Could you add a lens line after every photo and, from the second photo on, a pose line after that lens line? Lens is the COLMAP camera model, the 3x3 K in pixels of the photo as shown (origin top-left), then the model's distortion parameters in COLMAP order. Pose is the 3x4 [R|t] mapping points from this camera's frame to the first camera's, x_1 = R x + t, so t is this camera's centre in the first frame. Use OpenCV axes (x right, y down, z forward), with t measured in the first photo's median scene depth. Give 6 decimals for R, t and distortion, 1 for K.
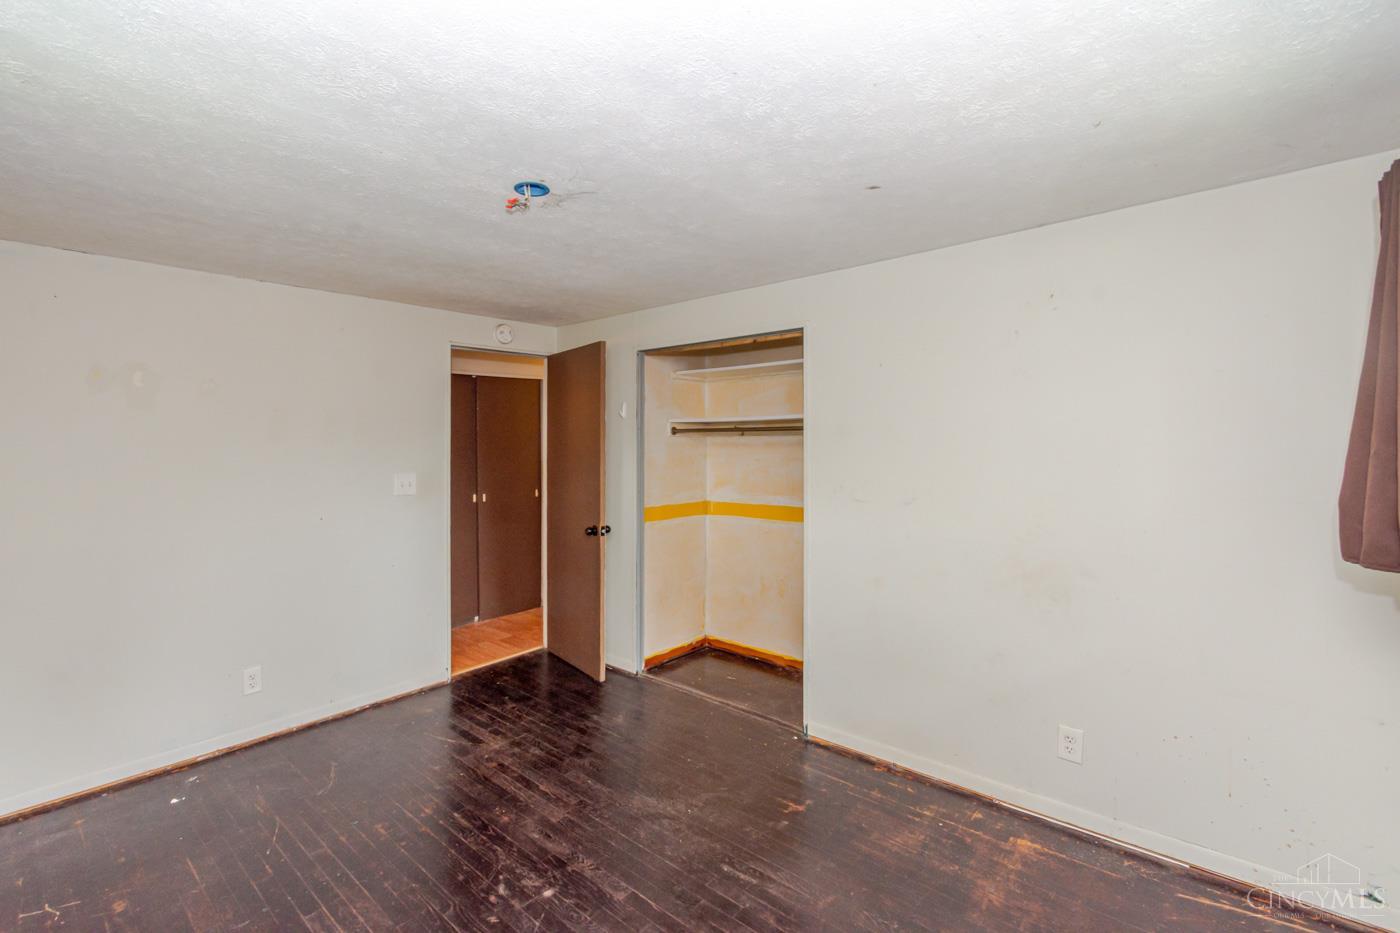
lens RADIAL K [[632.5, 0, 697.8], [0, 632.5, 416.4], [0, 0, 1]] dist [0.000858, -0.000199]
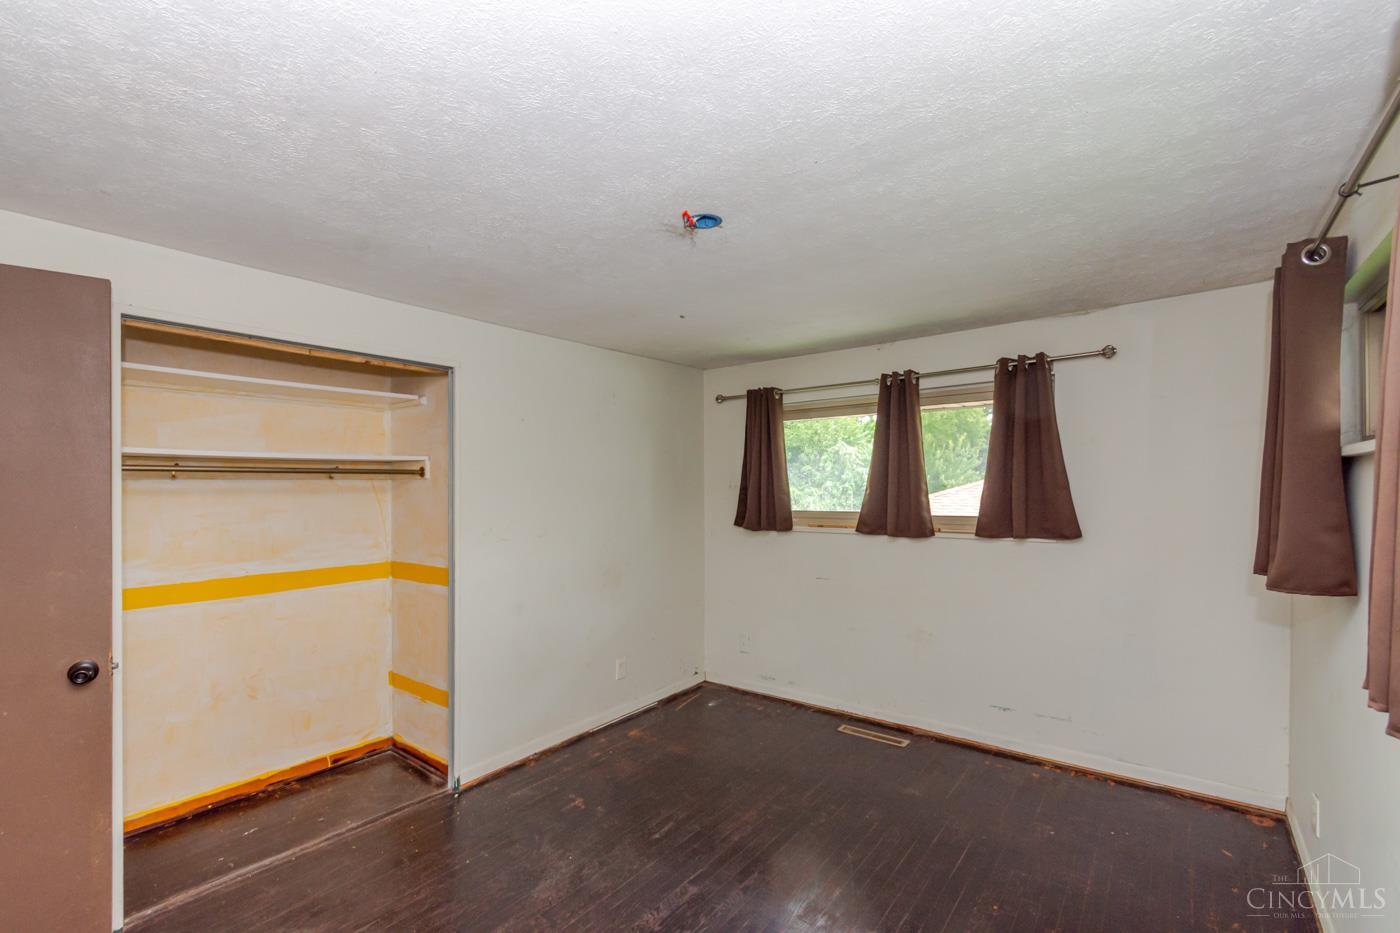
lens RADIAL K [[619.6, 0, 679.3], [0, 619.6, 467.8], [0, 0, 1]] dist [0.001609, -0.000739]
pose [[-0.053072, 0.036467, 0.997925, -0.750711], [-0.035484, 0.998633, -0.038380, 0.033308], [-0.997960, -0.037447, -0.051706, 0.669307]]
